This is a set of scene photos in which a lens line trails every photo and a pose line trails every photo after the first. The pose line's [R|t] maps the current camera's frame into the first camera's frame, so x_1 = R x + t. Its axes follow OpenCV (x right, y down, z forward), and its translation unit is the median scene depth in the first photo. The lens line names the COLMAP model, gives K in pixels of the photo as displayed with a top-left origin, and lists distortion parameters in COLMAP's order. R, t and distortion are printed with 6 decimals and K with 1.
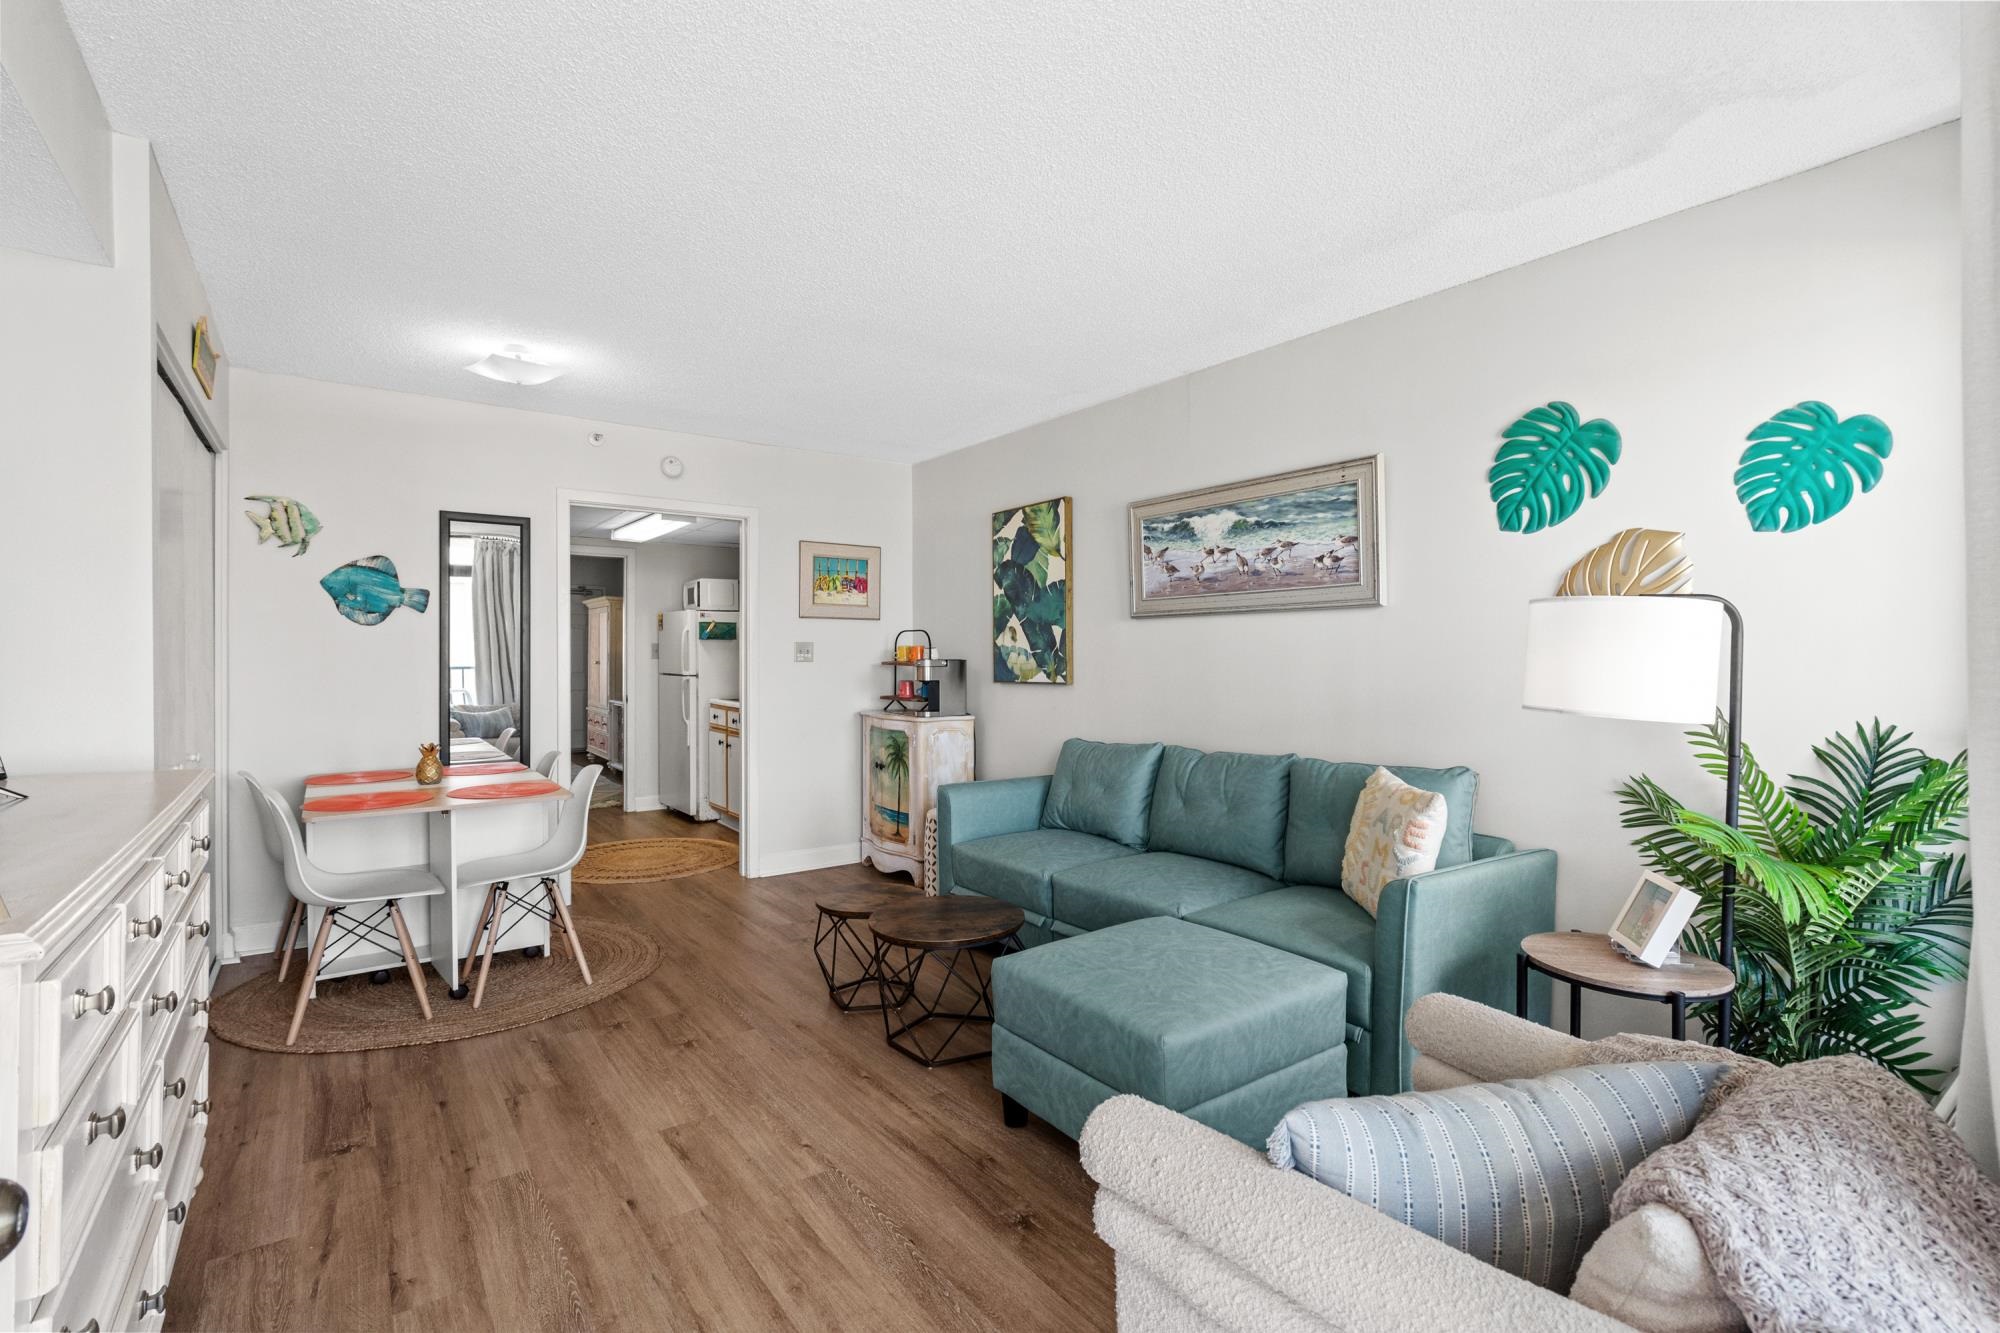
lens RADIAL K [[906.2, 0, 996.7], [0, 906.2, 673.1], [0, 0, 1]] dist [-0.002244, 0.000390]
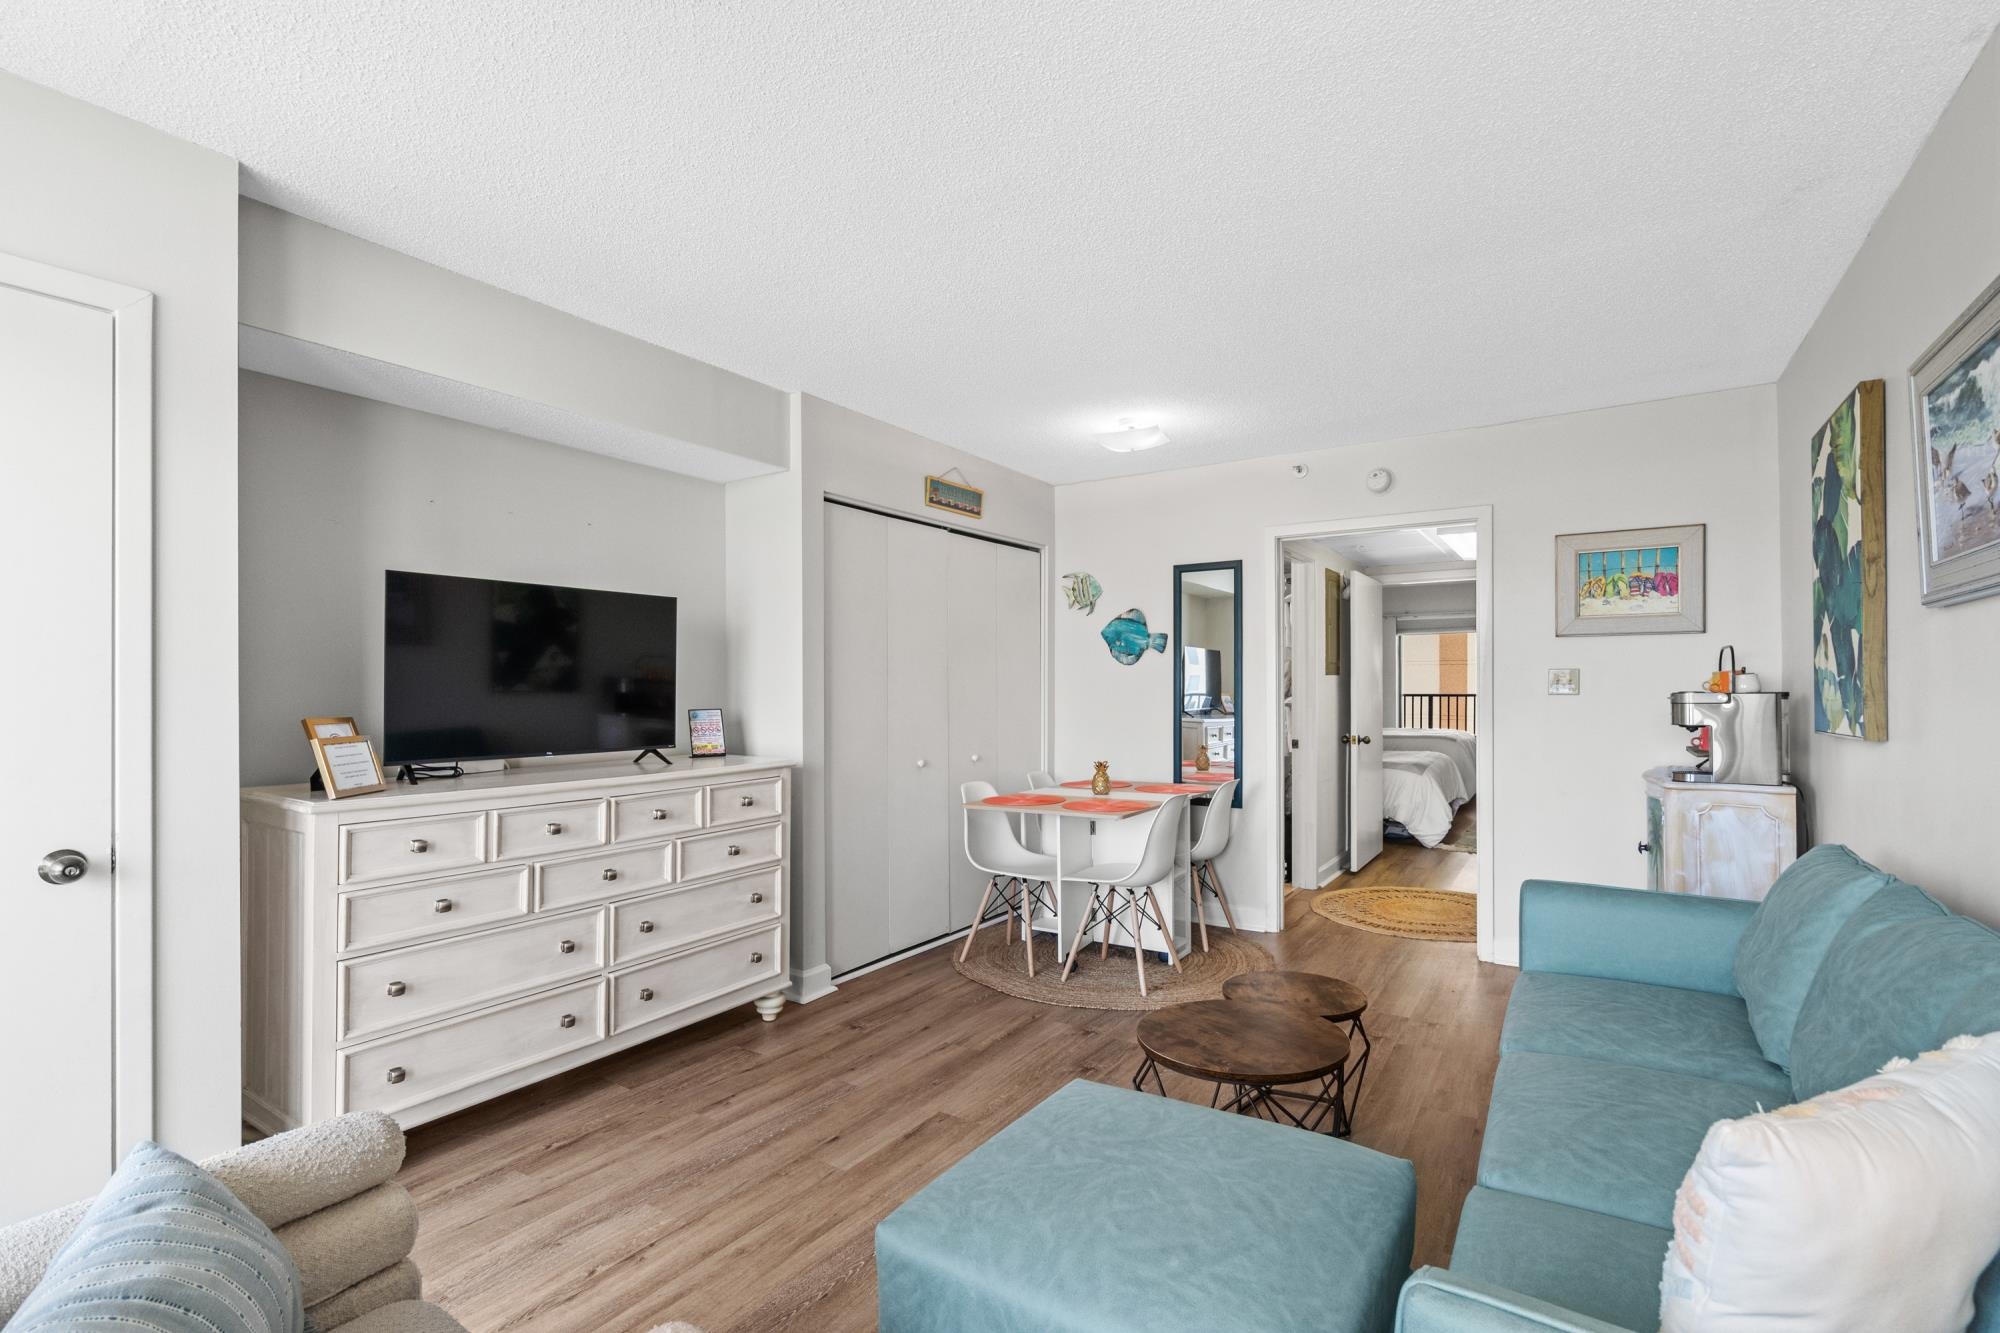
lens RADIAL K [[906.3, 0, 1014.7], [0, 906.3, 687.8], [0, 0, 1]] dist [-0.004663, -0.000100]
pose [[0.366558, -0.003506, -0.930389, 0.436629], [-0.012761, 0.999880, -0.008796, -0.008389], [0.930308, 0.015097, 0.366469, 0.407927]]
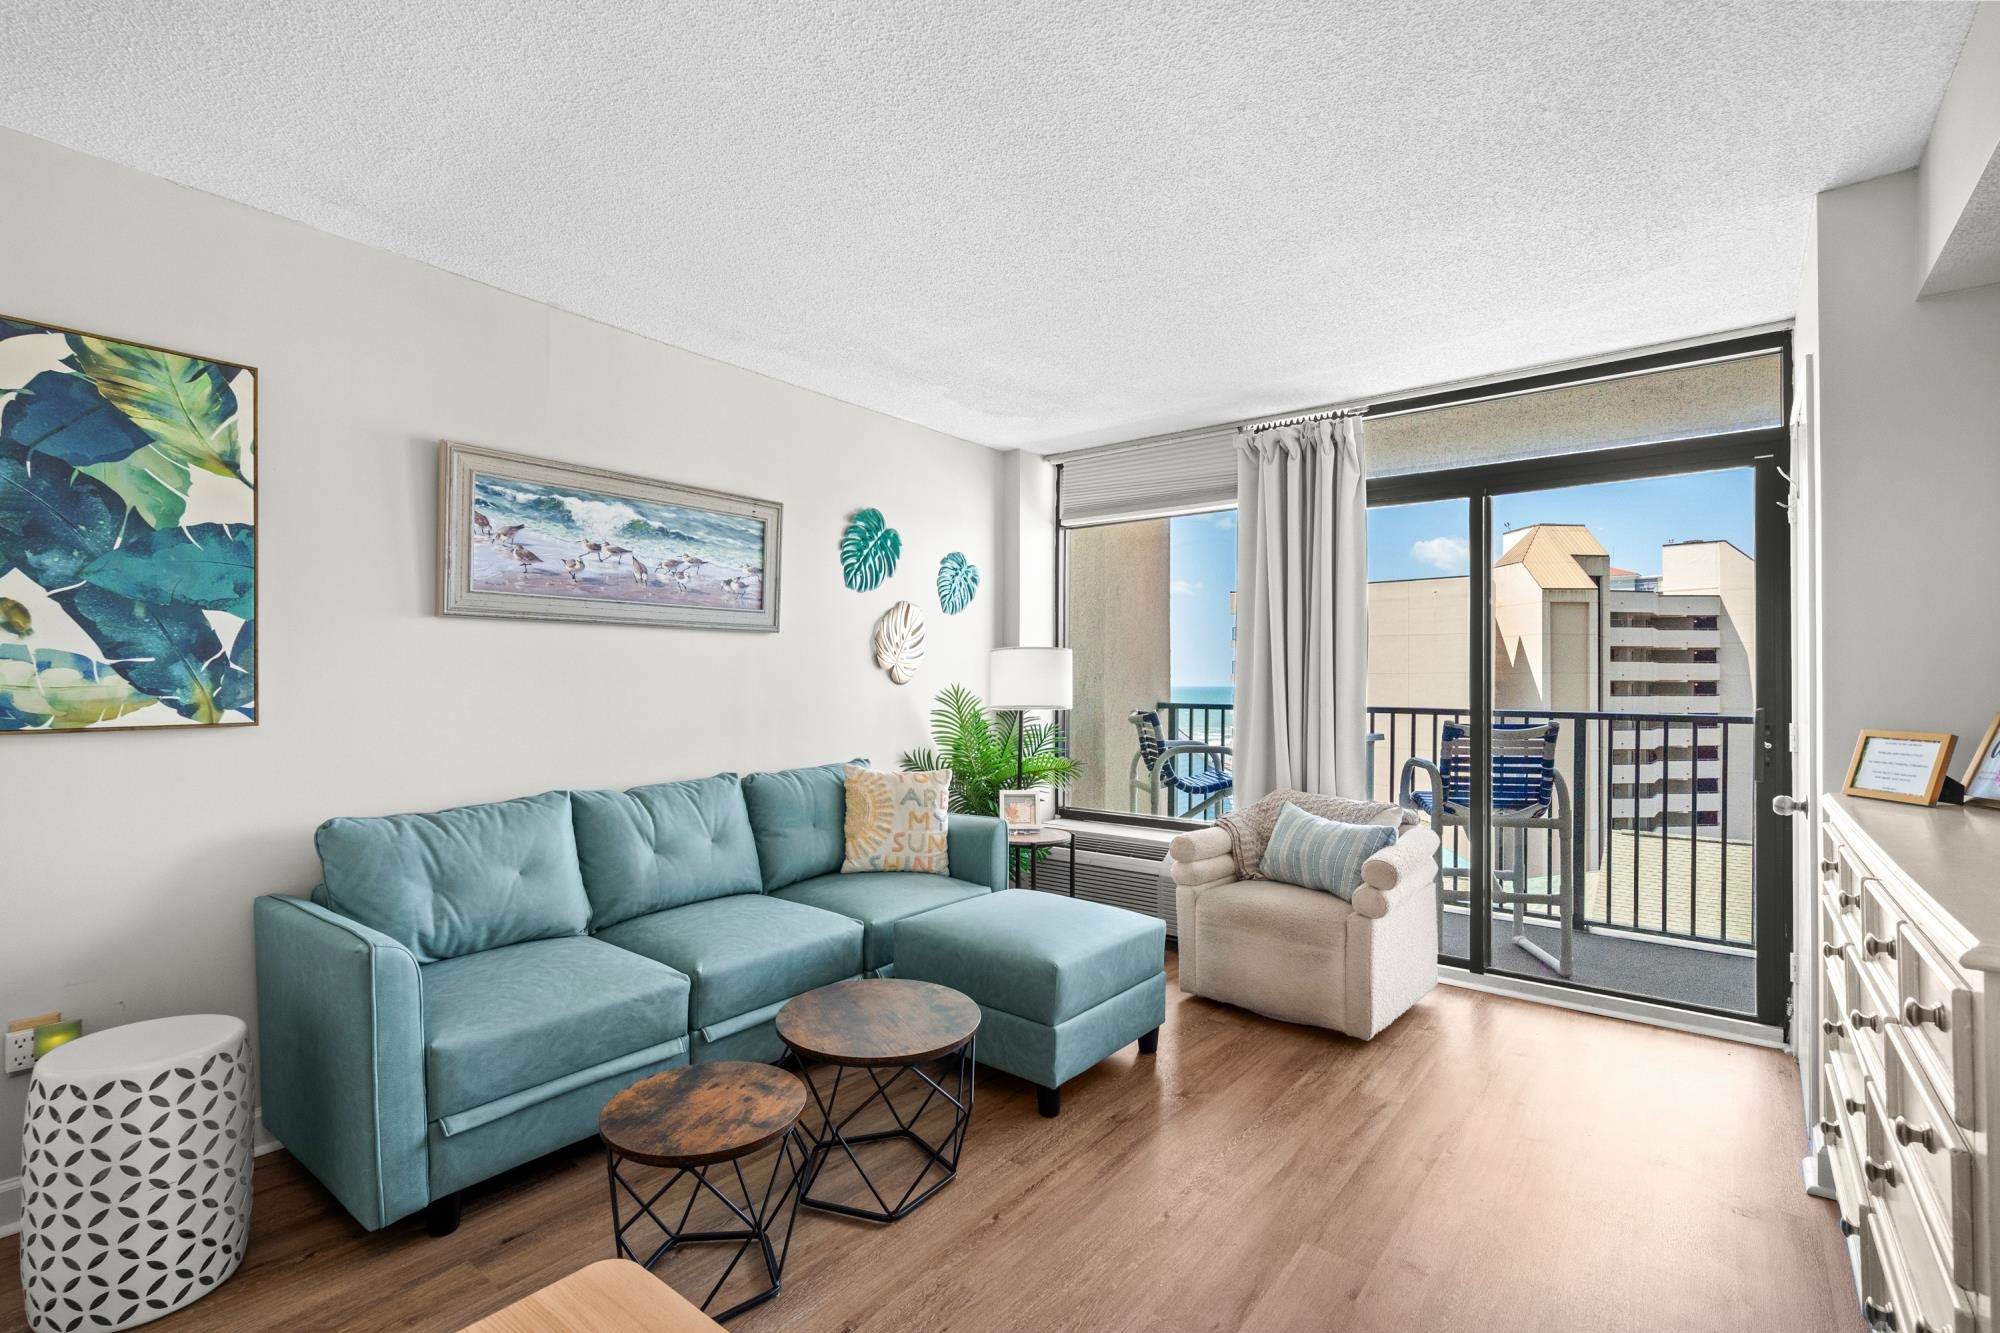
lens RADIAL K [[906.4, 0, 999.3], [0, 906.4, 673.5], [0, 0, 1]] dist [-0.000584, -0.000250]
pose [[-0.259895, 0.003358, 0.965631, -0.621983], [0.010345, 0.999946, -0.000693, -0.014765], [-0.965581, 0.009809, -0.259916, 0.826497]]
